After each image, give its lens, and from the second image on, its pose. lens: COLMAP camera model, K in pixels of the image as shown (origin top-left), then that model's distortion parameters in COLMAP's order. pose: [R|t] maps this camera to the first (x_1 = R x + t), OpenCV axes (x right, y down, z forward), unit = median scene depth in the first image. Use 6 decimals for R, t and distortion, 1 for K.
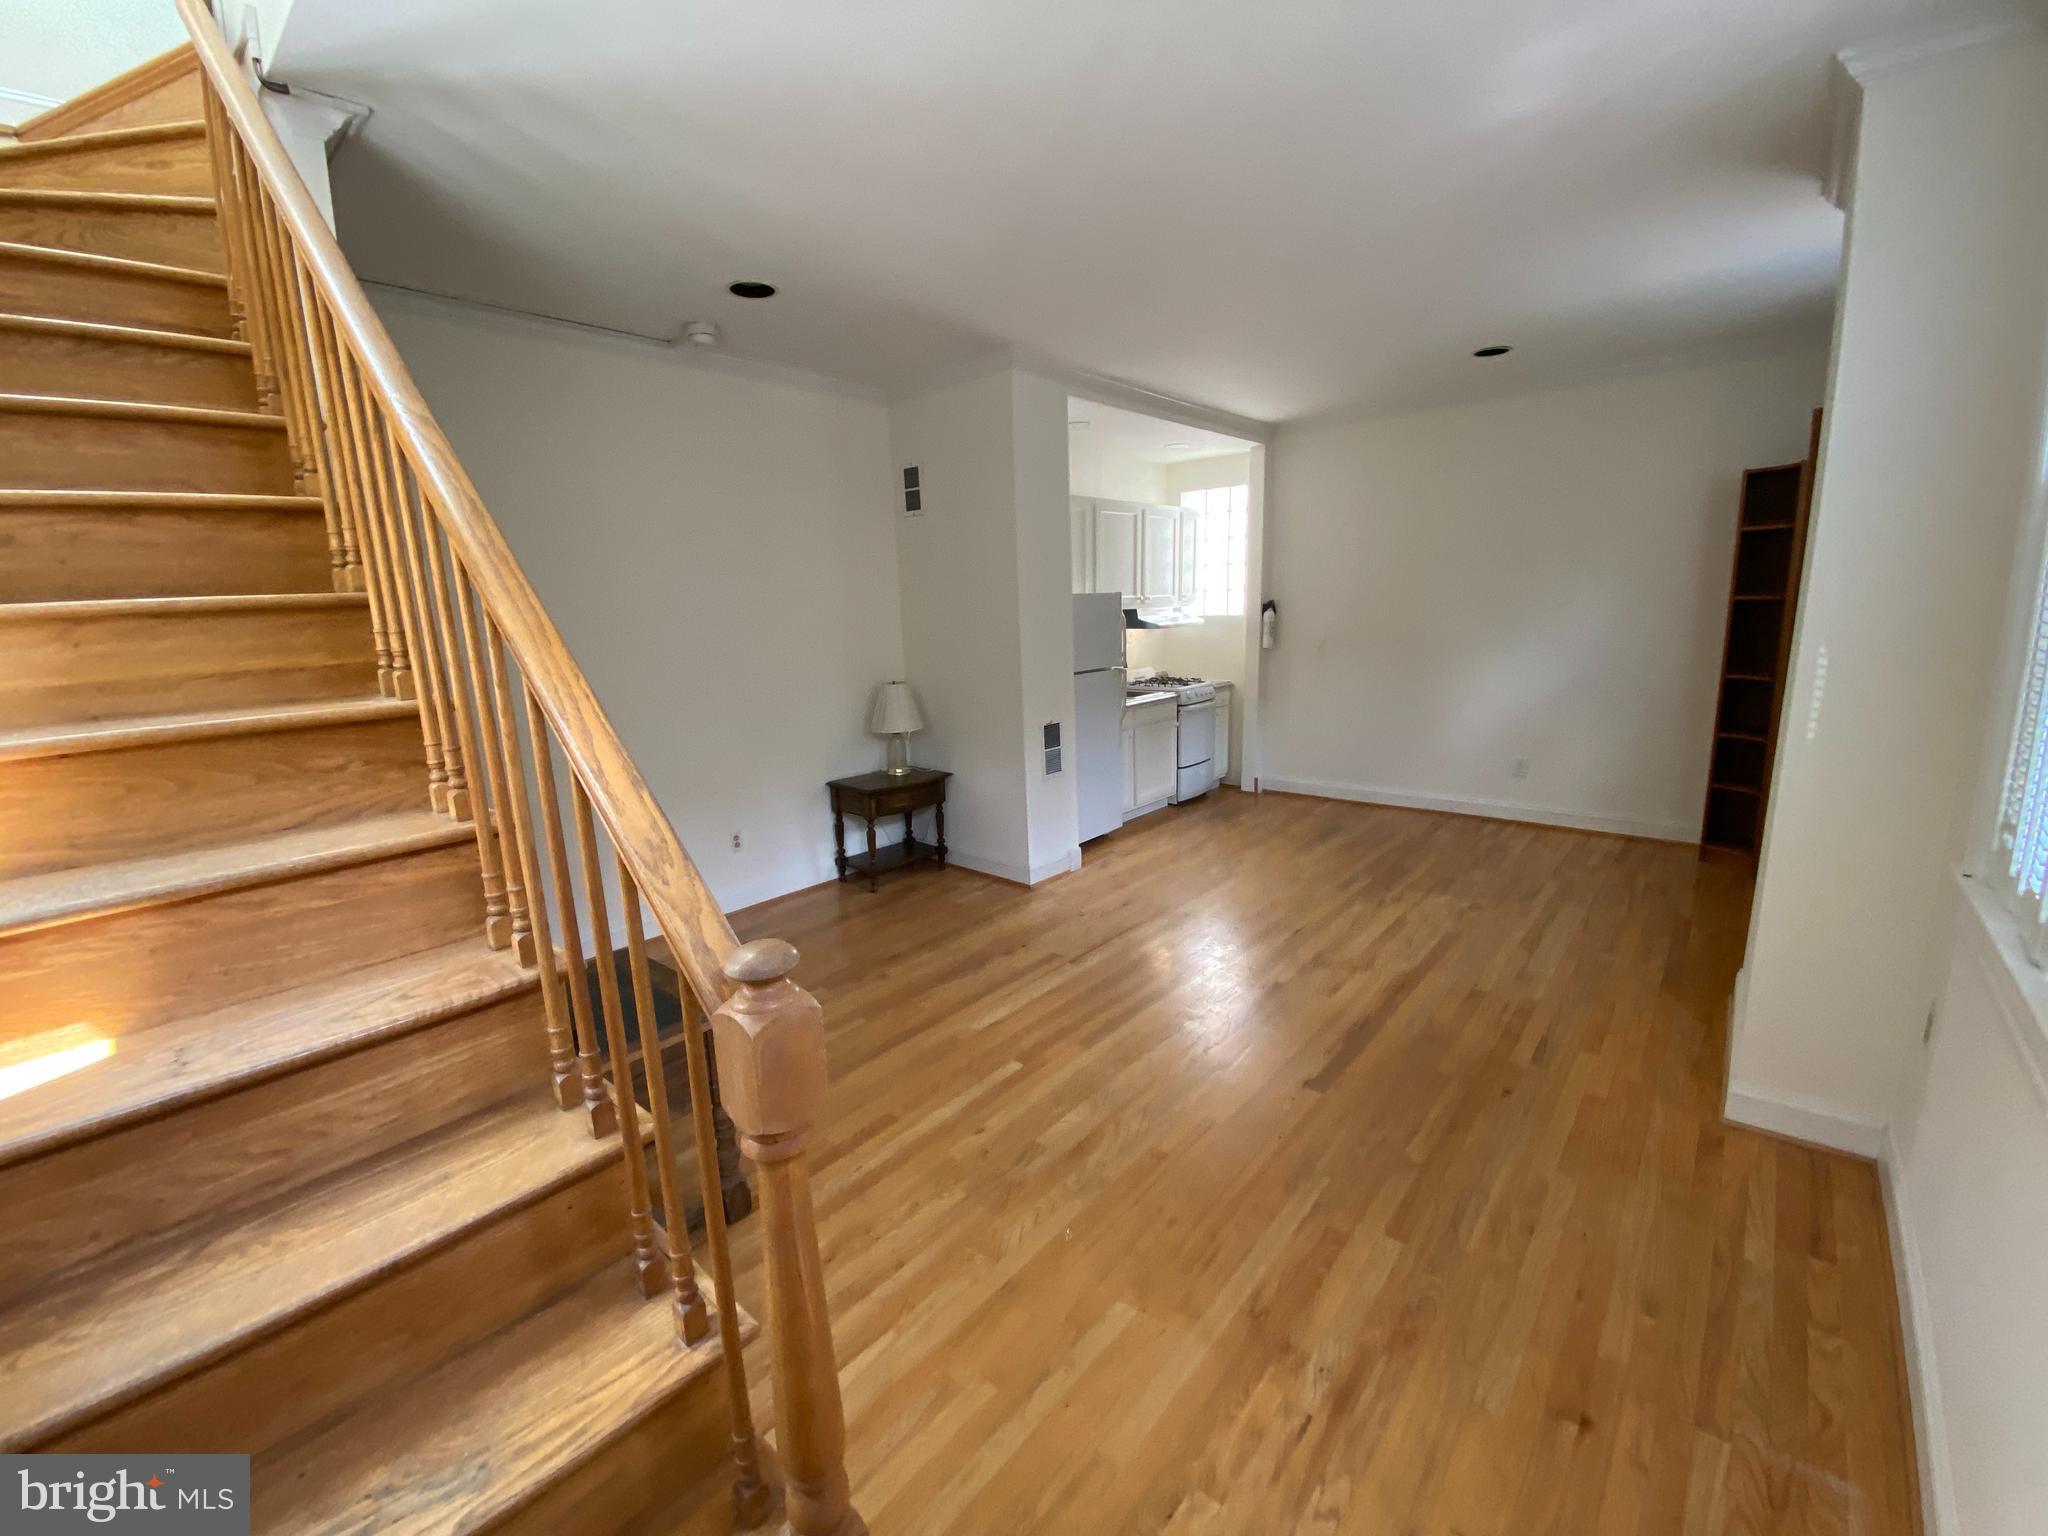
lens RADIAL K [[822.8, 0, 1015.8], [0, 822.8, 776.4], [0, 0, 1]] dist [0.029633, -0.037403]
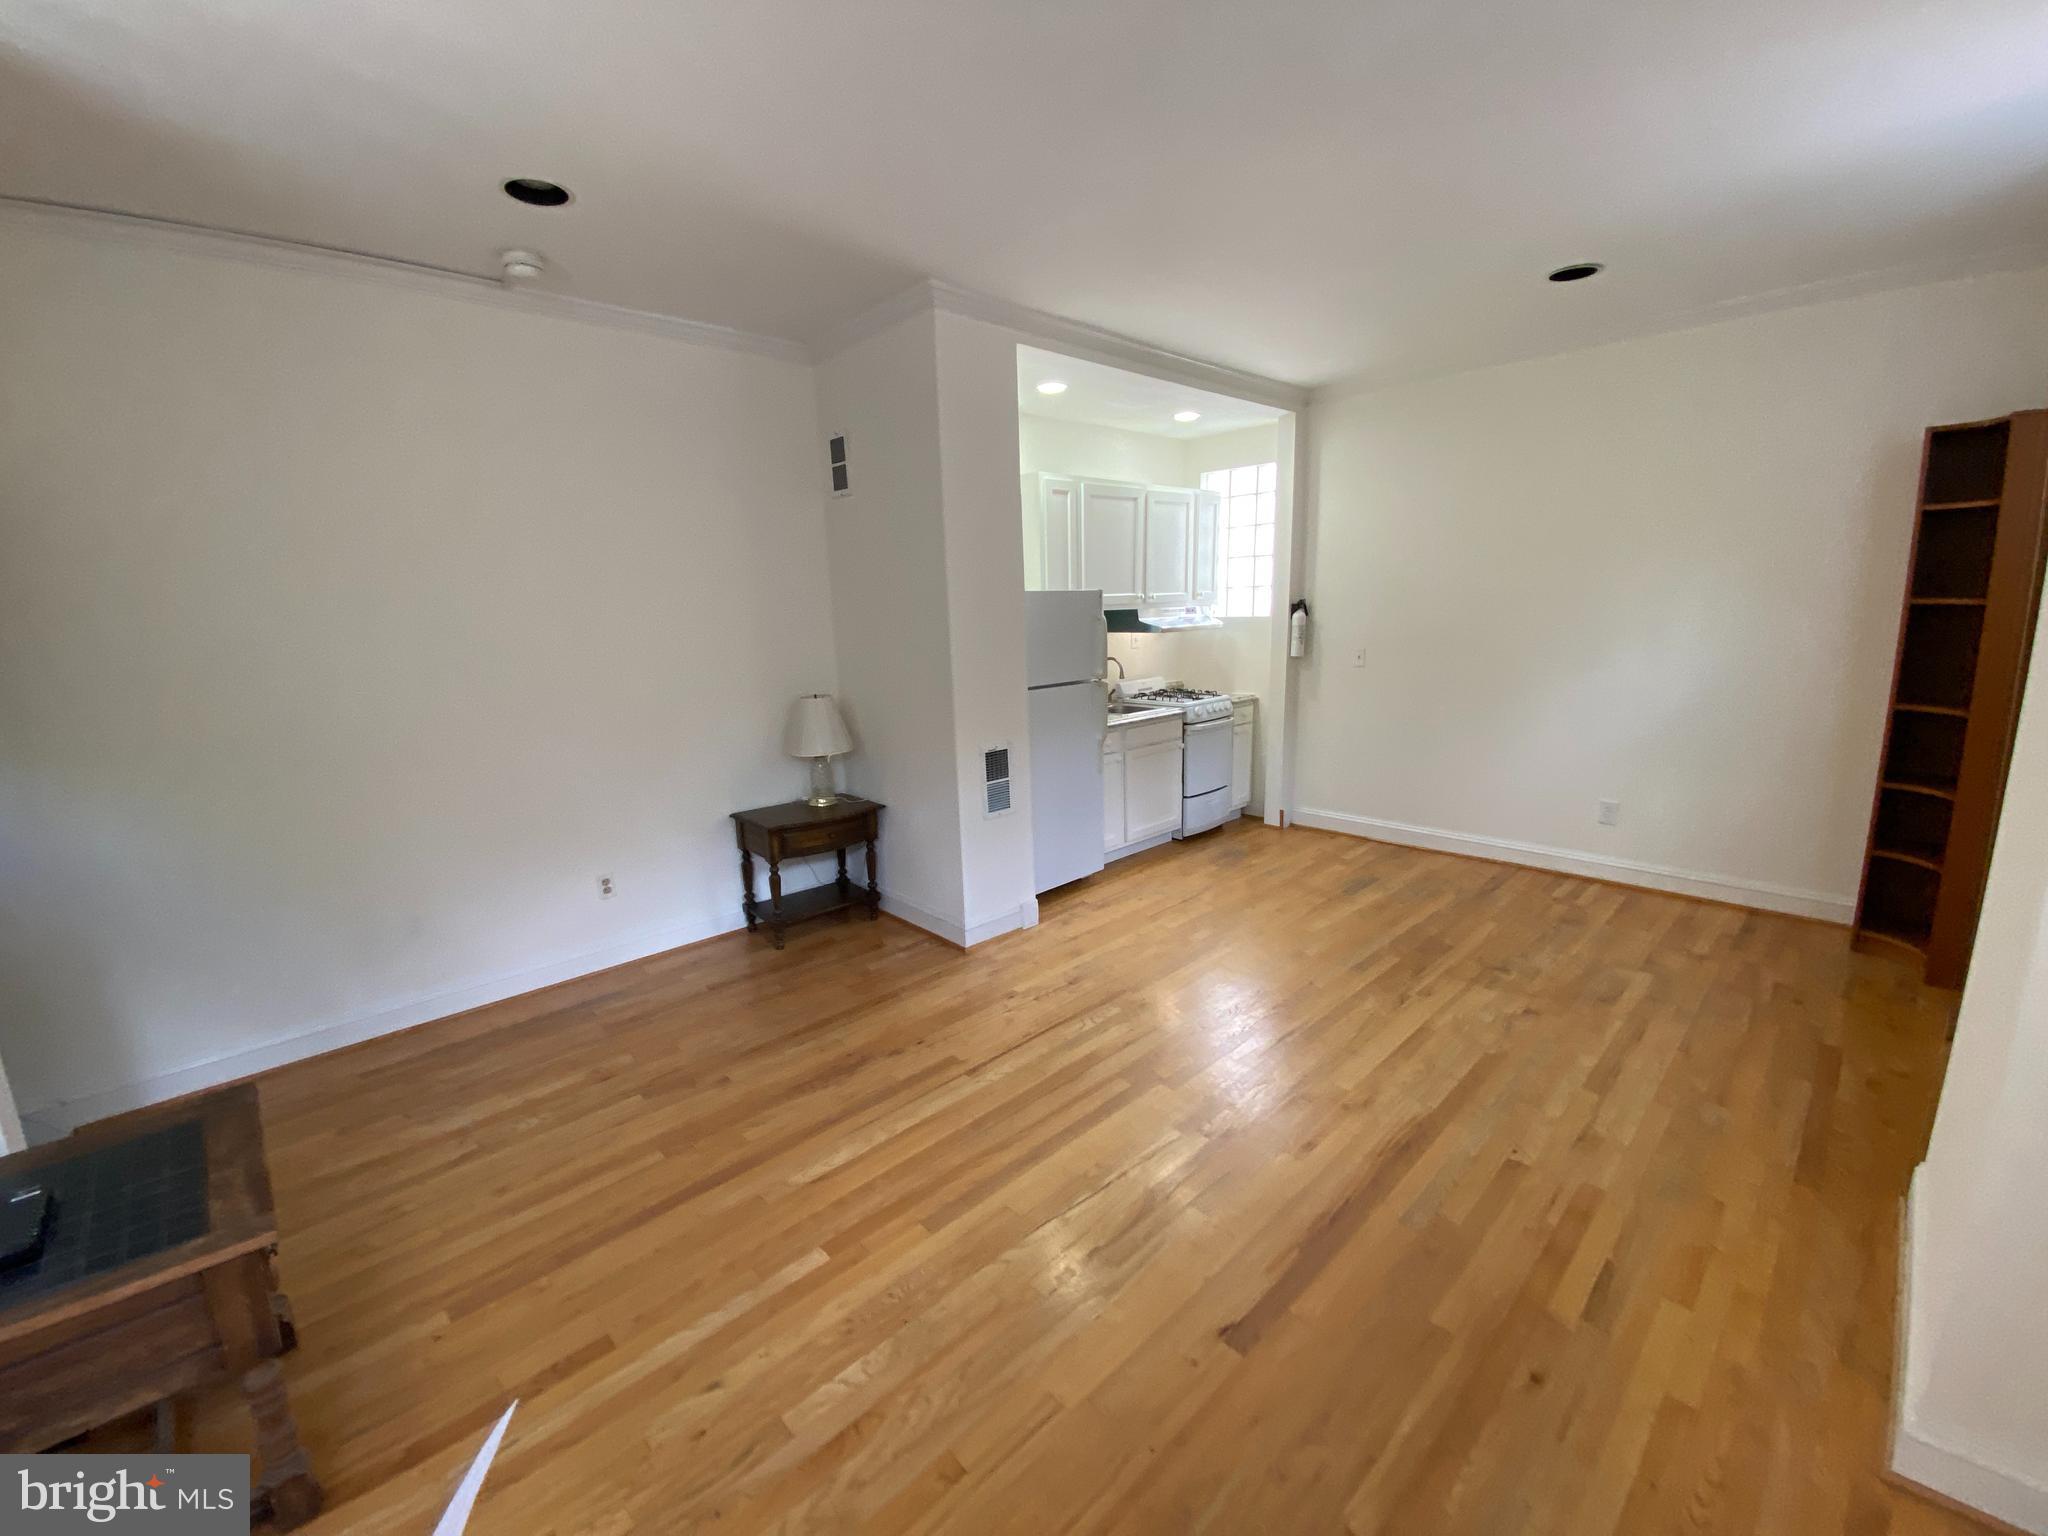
lens RADIAL K [[830.4, 0, 1019.0], [0, 830.4, 769.2], [0, 0, 1]] dist [0.024075, -0.022931]
pose [[0.996085, 0.022754, -0.085422, 0.130844], [-0.023226, 0.999720, -0.004544, -0.040283], [0.085295, 0.006510, 0.996334, 0.176347]]
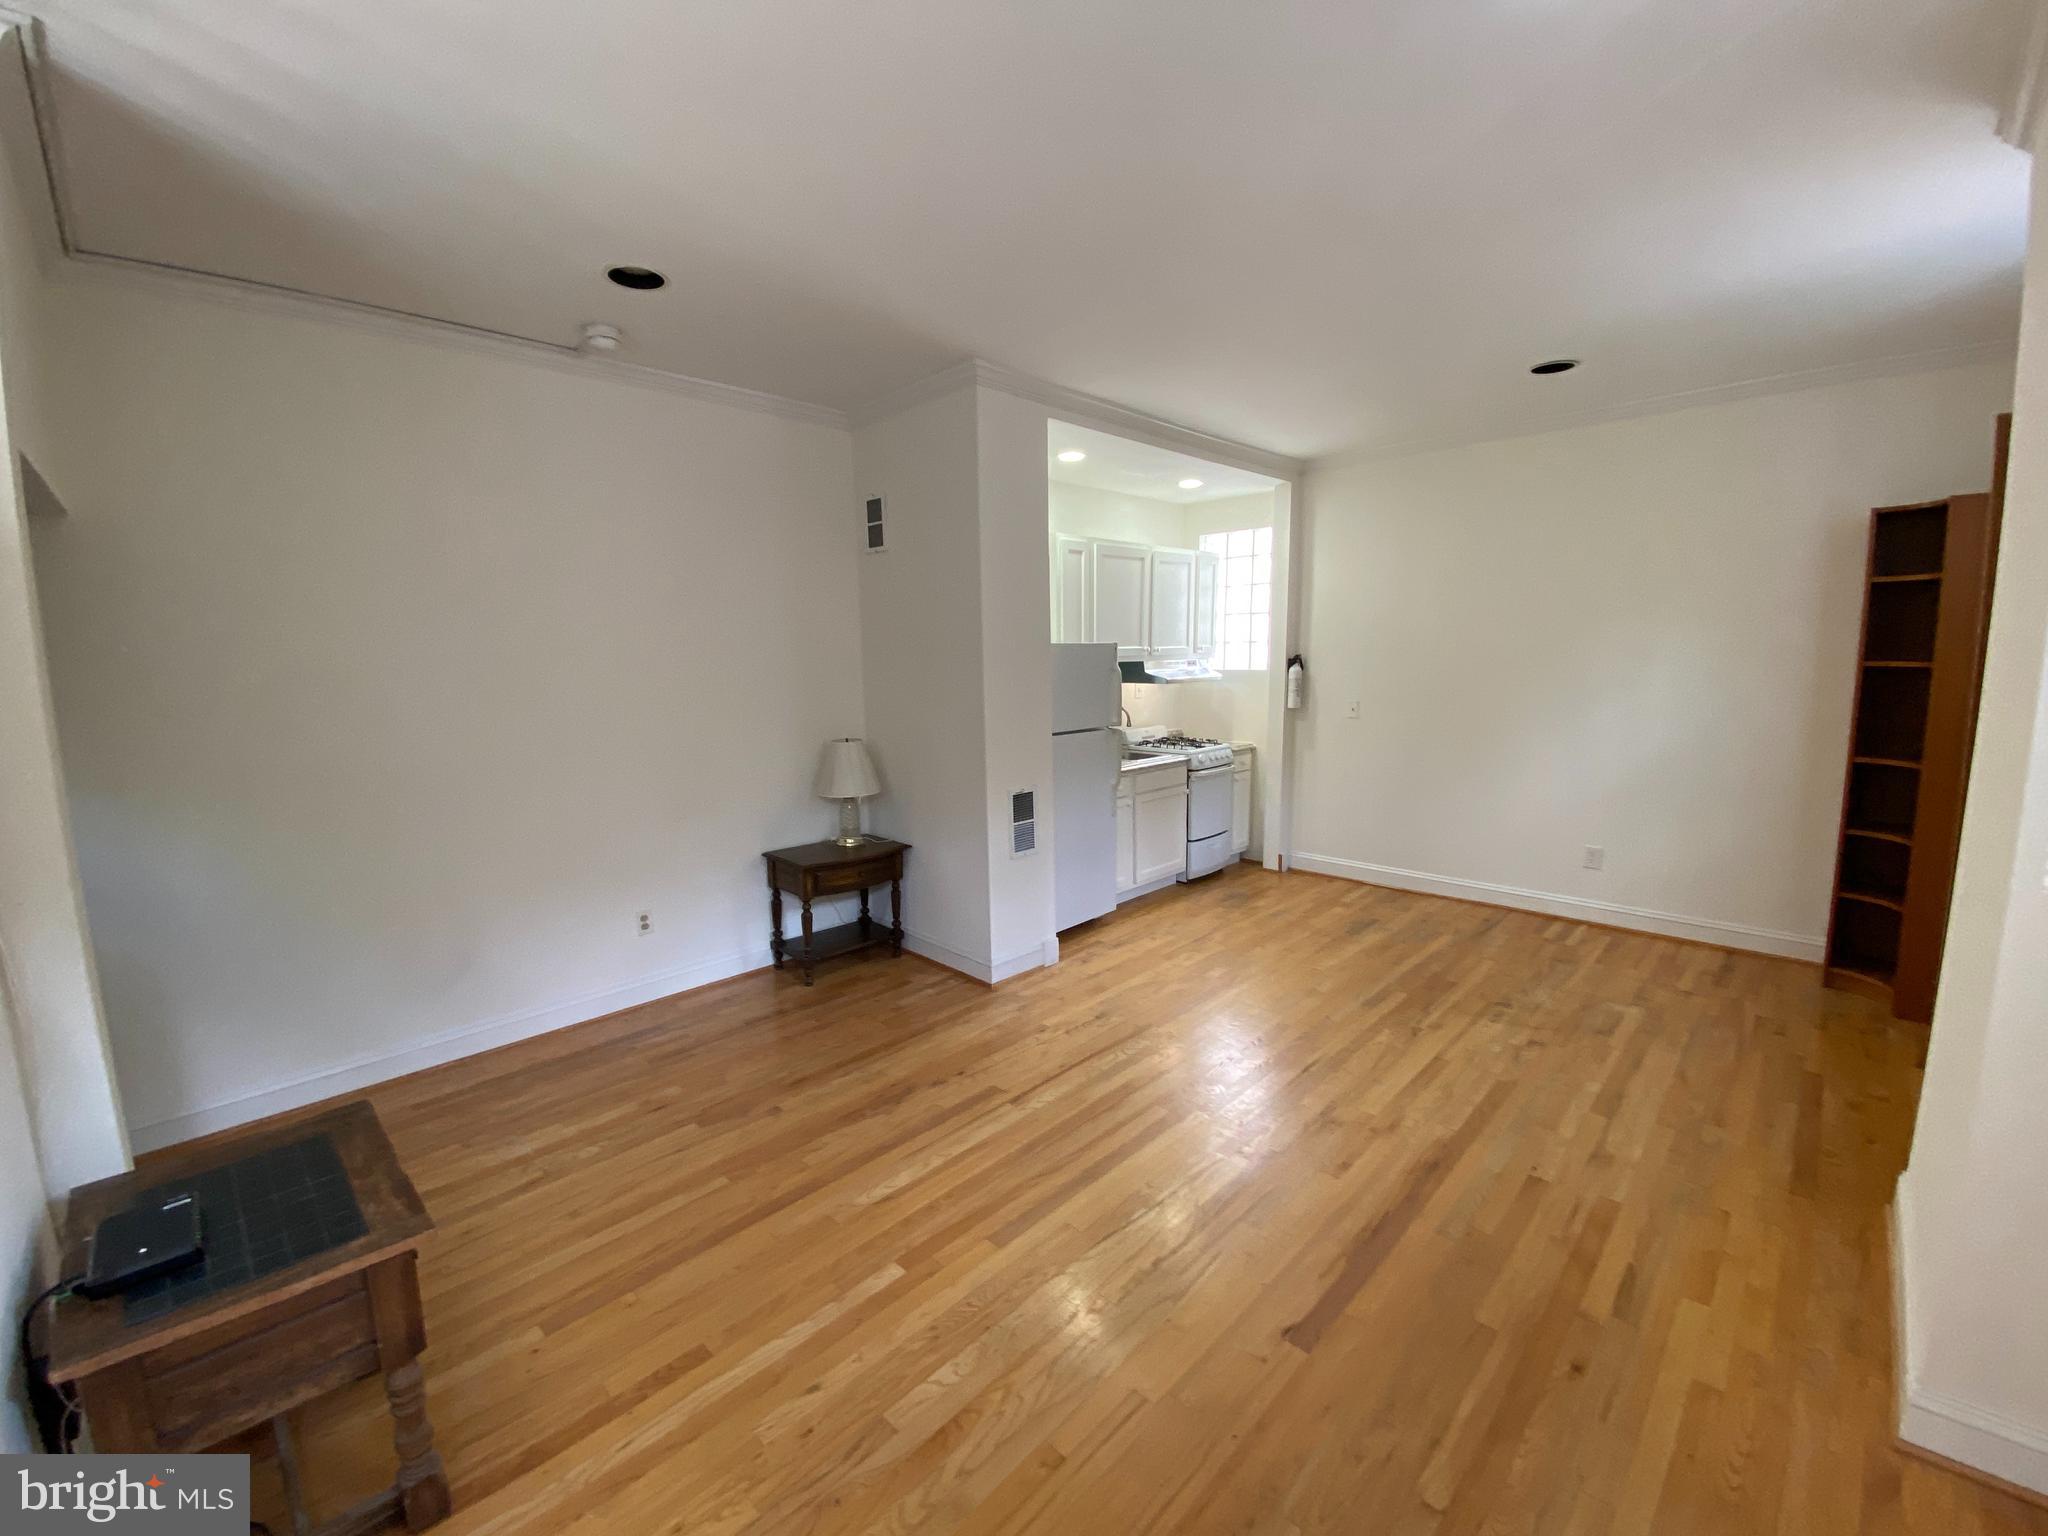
lens RADIAL K [[830.4, 0, 1019.0], [0, 830.4, 769.2], [0, 0, 1]] dist [0.024075, -0.022931]
pose [[0.998174, 0.026754, -0.054160, 0.082142], [-0.030192, 0.997513, -0.063691, -0.032538], [0.052321, 0.065210, 0.996499, 0.134724]]
